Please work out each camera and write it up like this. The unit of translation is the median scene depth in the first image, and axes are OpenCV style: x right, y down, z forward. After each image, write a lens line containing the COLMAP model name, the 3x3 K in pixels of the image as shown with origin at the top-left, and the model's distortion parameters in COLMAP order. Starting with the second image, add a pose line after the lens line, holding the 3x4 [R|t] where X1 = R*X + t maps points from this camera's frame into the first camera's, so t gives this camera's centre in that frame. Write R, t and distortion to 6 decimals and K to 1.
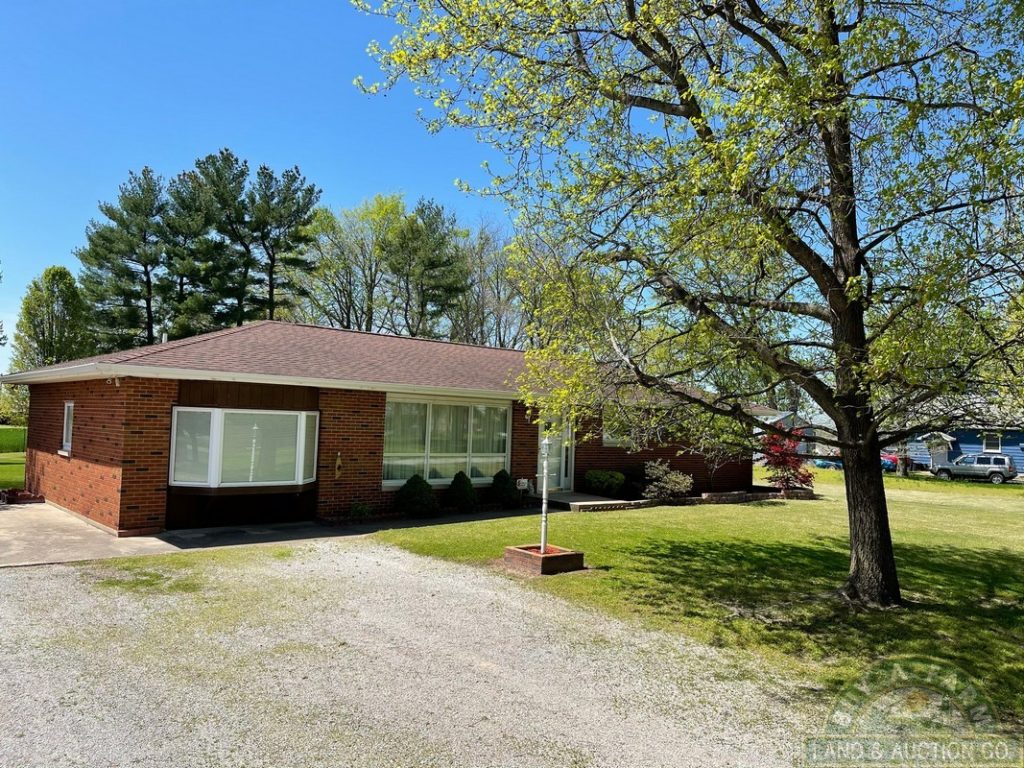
lens RADIAL K [[751.3, 0, 512.0], [0, 751.3, 384.0], [0, 0, 1]] dist [0.000453, -0.003747]
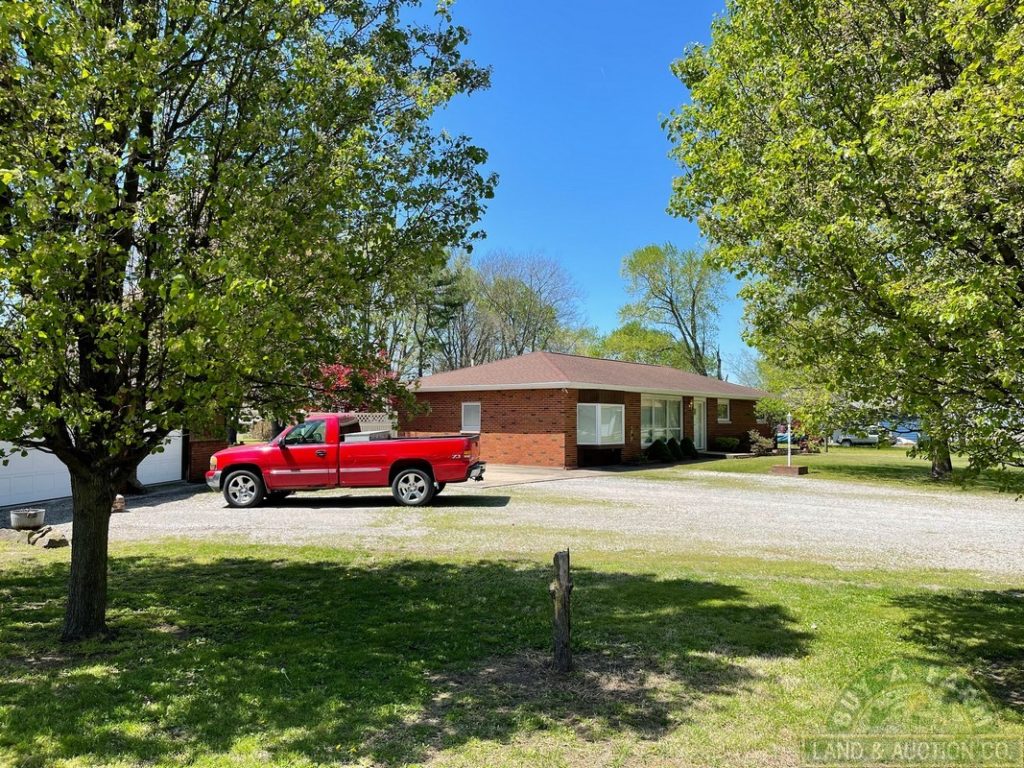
lens RADIAL K [[751.3, 0, 512.0], [0, 751.3, 384.0], [0, 0, 1]] dist [0.000453, -0.003747]
pose [[0.983899, -0.009779, 0.178459, -0.779713], [0.006945, 0.999840, 0.016495, -0.041587], [-0.178591, -0.014990, 0.983809, -0.686694]]
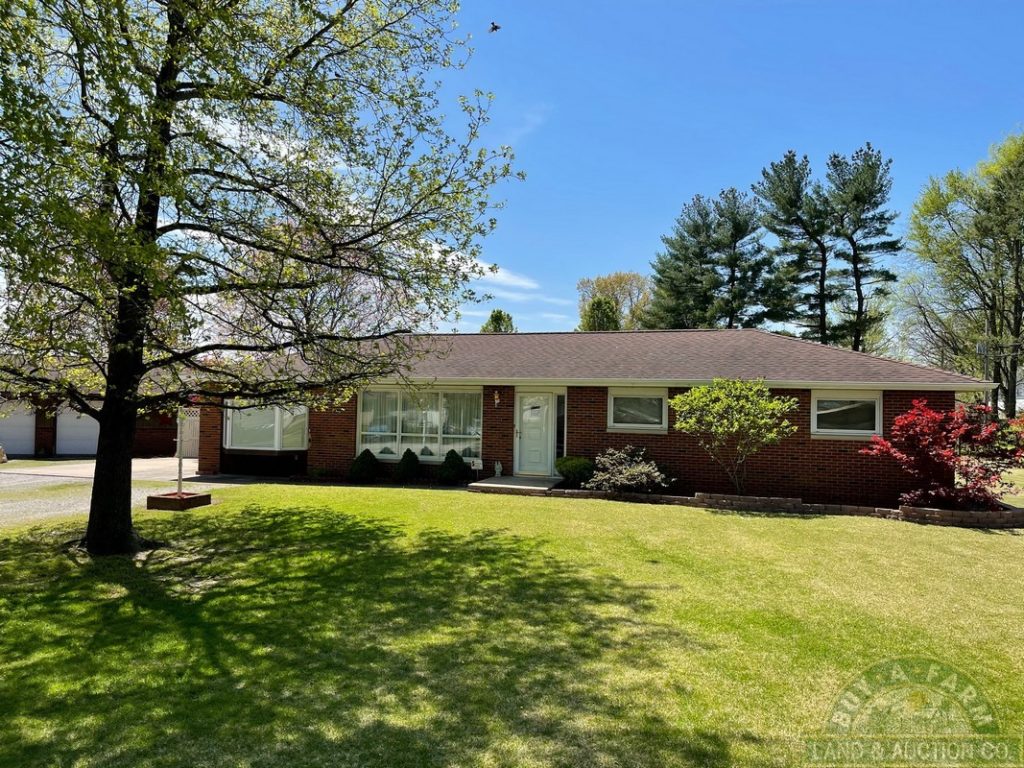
lens RADIAL K [[750.5, 0, 512.0], [0, 750.5, 384.0], [0, 0, 1]] dist [0.006532, -0.024936]
pose [[0.484068, -0.037190, -0.874240, 1.188429], [0.049488, 0.998661, -0.015081, 0.026869], [0.873630, -0.035964, 0.485260, 0.512564]]
